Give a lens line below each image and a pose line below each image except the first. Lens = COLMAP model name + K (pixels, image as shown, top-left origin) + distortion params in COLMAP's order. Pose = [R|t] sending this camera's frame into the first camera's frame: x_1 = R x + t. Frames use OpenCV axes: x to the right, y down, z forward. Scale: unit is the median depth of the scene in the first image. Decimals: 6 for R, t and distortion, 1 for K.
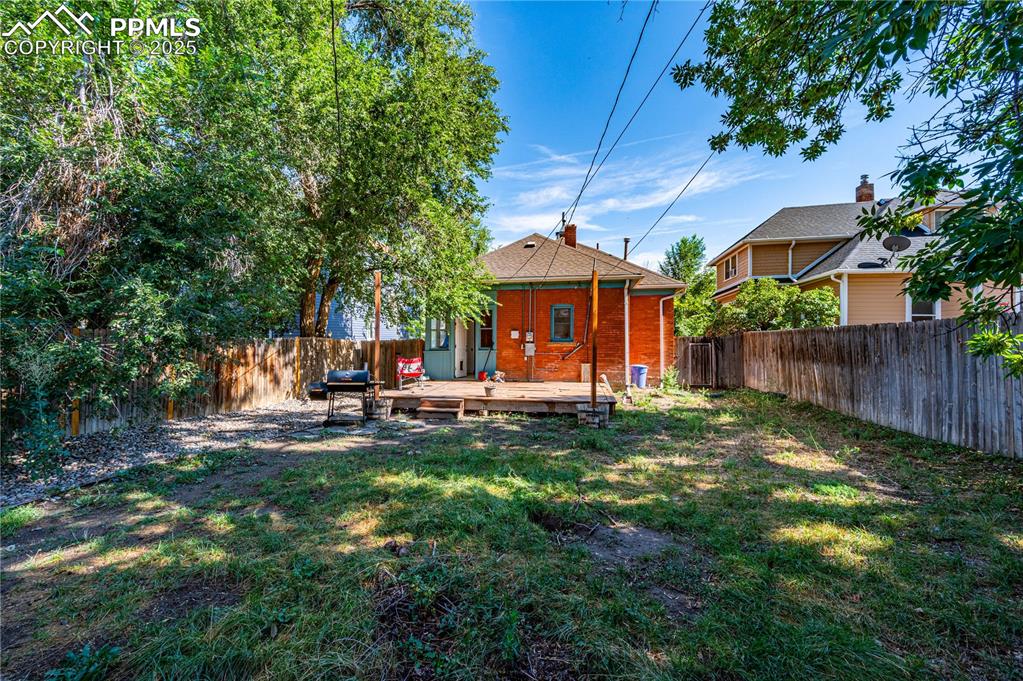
lens RADIAL K [[400.8, 0, 508.4], [0, 400.8, 334.9], [0, 0, 1]] dist [0.001789, 0.000089]
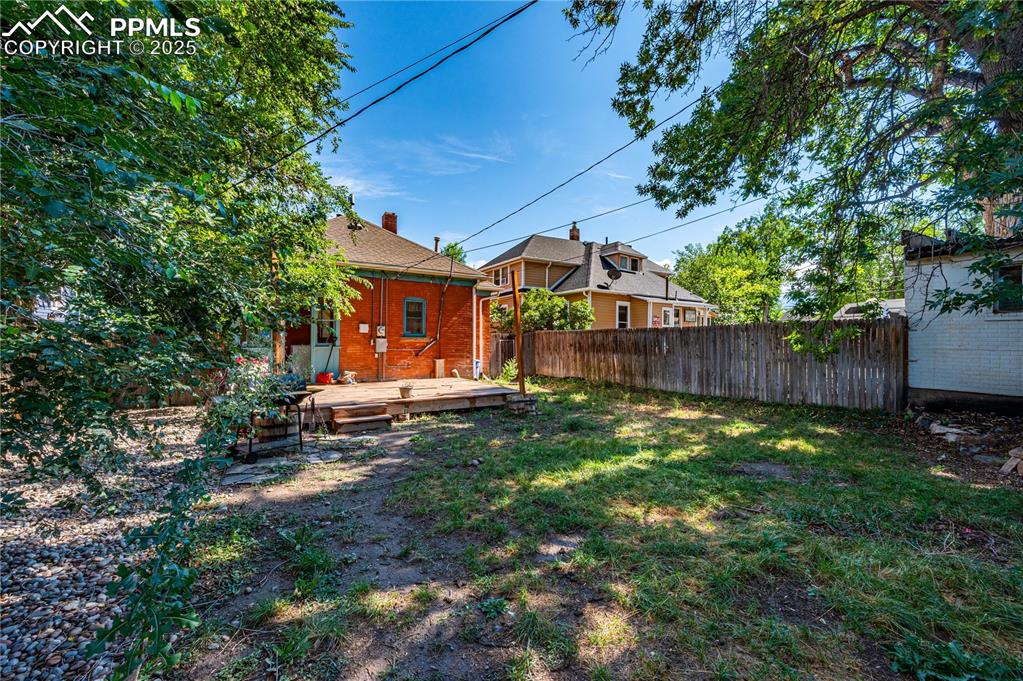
lens RADIAL K [[405.9, 0, 511.2], [0, 405.9, 335.0], [0, 0, 1]] dist [0.002058, 0.000079]
pose [[0.737211, 0.013705, 0.675524, -0.398745], [-0.018069, 0.999837, -0.000565, 0.009733], [-0.675421, -0.011790, 0.737338, 0.152855]]
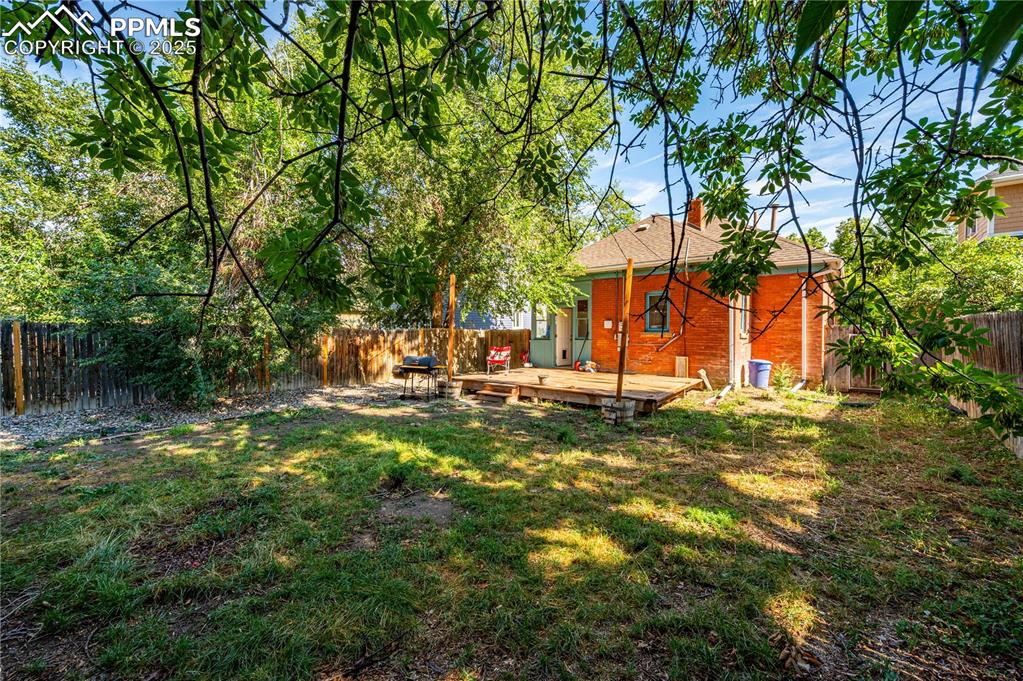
lens RADIAL K [[405.9, 0, 511.2], [0, 405.9, 335.0], [0, 0, 1]] dist [0.002058, 0.000079]
pose [[0.882091, 0.008653, -0.471000, 0.316939], [0.008322, 0.999389, 0.033945, -0.012507], [0.471006, -0.033862, 0.881480, 0.016883]]
